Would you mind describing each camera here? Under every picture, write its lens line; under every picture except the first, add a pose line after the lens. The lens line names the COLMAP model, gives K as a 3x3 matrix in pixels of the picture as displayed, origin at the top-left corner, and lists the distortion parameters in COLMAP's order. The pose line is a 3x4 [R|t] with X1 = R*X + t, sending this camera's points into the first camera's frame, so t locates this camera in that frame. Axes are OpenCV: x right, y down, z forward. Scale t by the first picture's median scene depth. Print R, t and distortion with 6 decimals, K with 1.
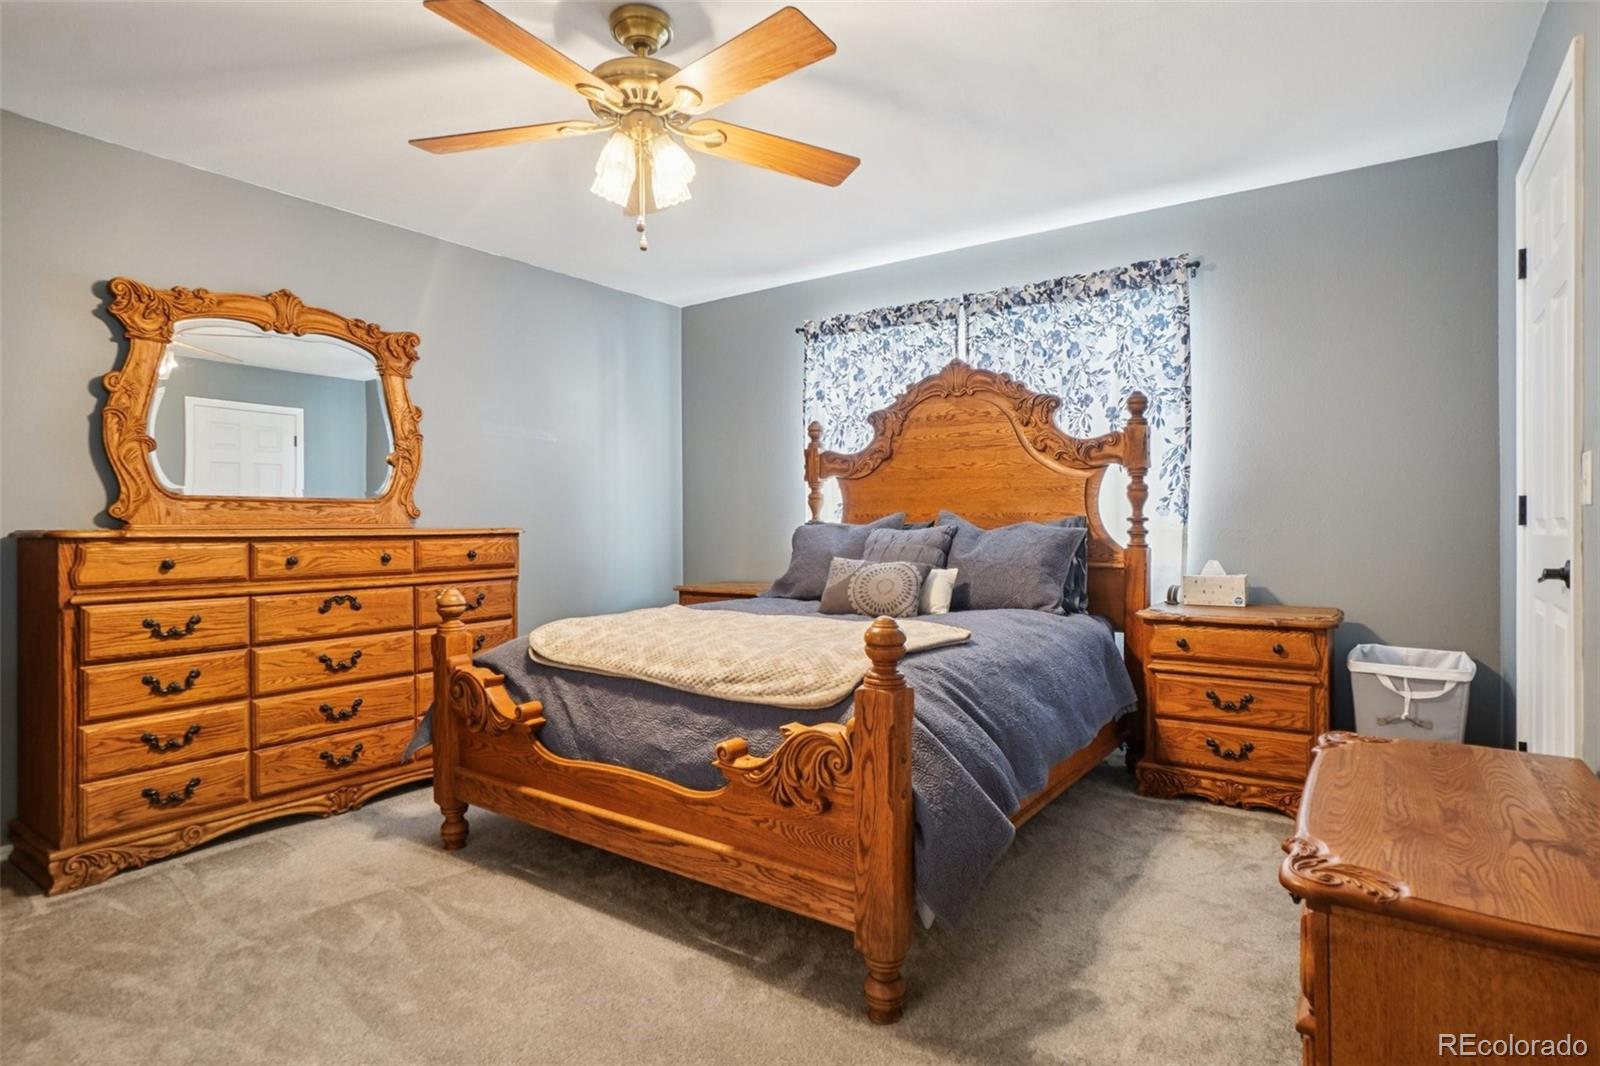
lens RADIAL K [[829.1, 0, 796.7], [0, 829.1, 524.5], [0, 0, 1]] dist [-0.037426, 0.017684]
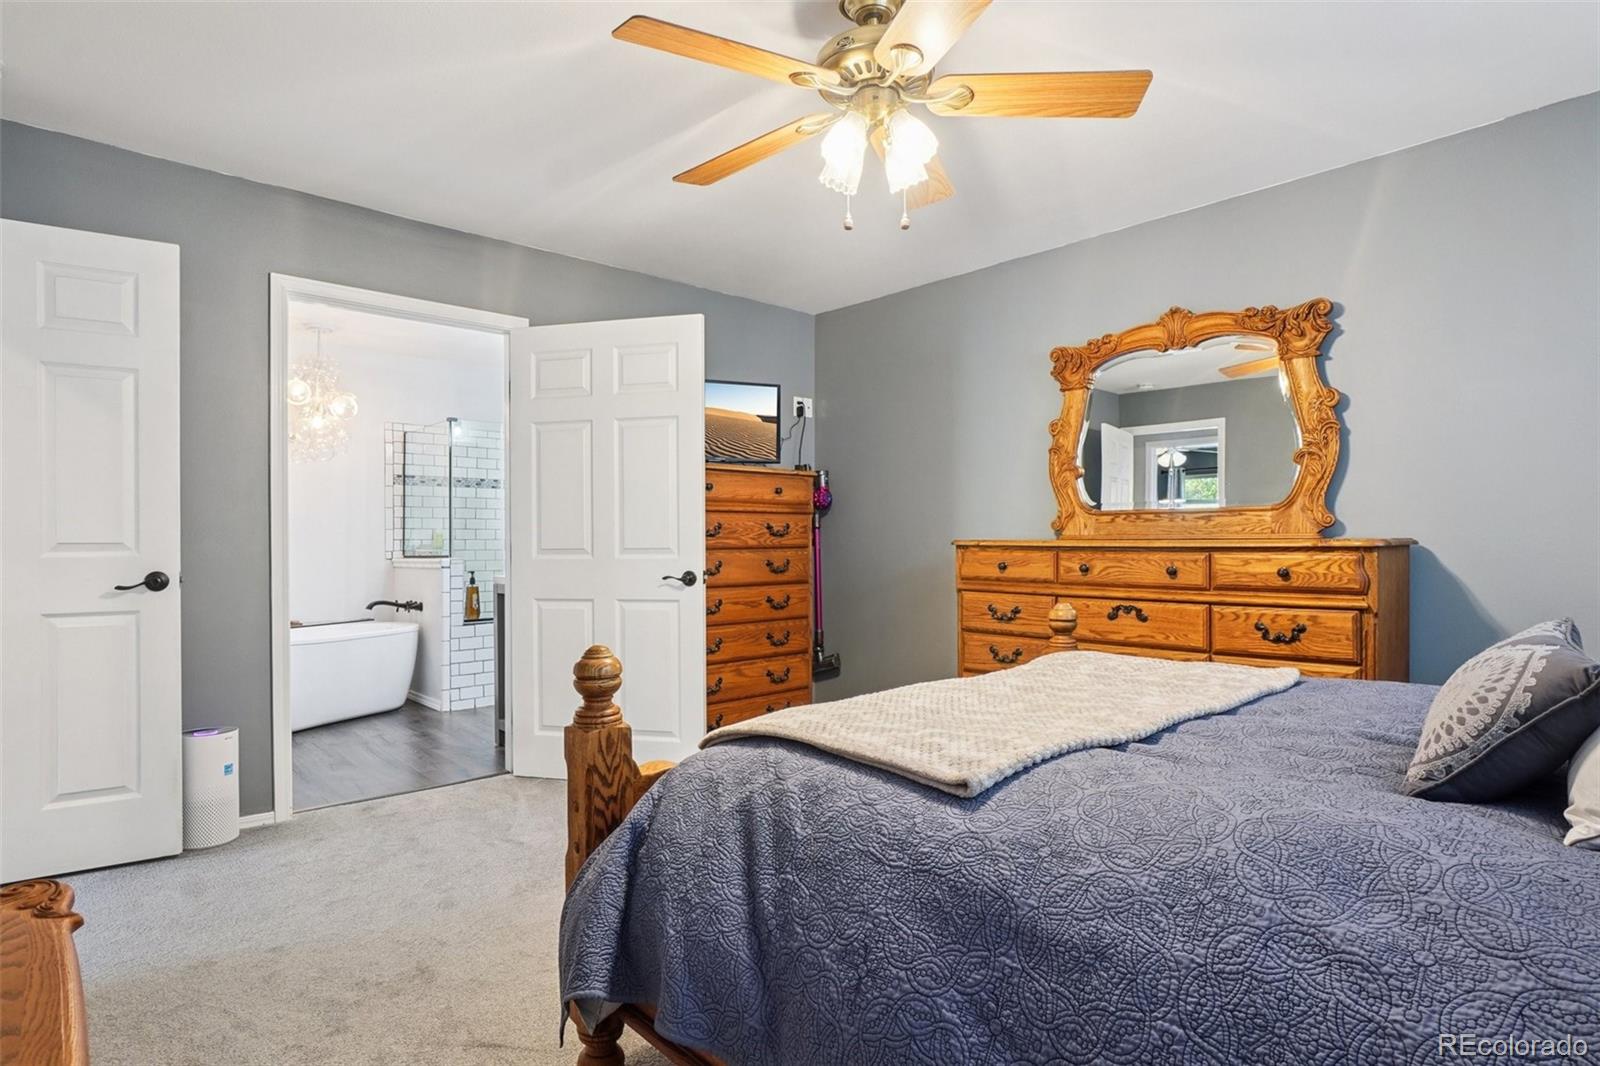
lens RADIAL K [[829.1, 0, 801.2], [0, 829.1, 539.3], [0, 0, 1]] dist [-0.037426, 0.017684]
pose [[-0.194314, 0.004543, -0.980929, 0.453114], [0.005792, 0.999977, 0.003484, -0.000840], [0.980922, -0.005005, -0.194336, 0.693163]]
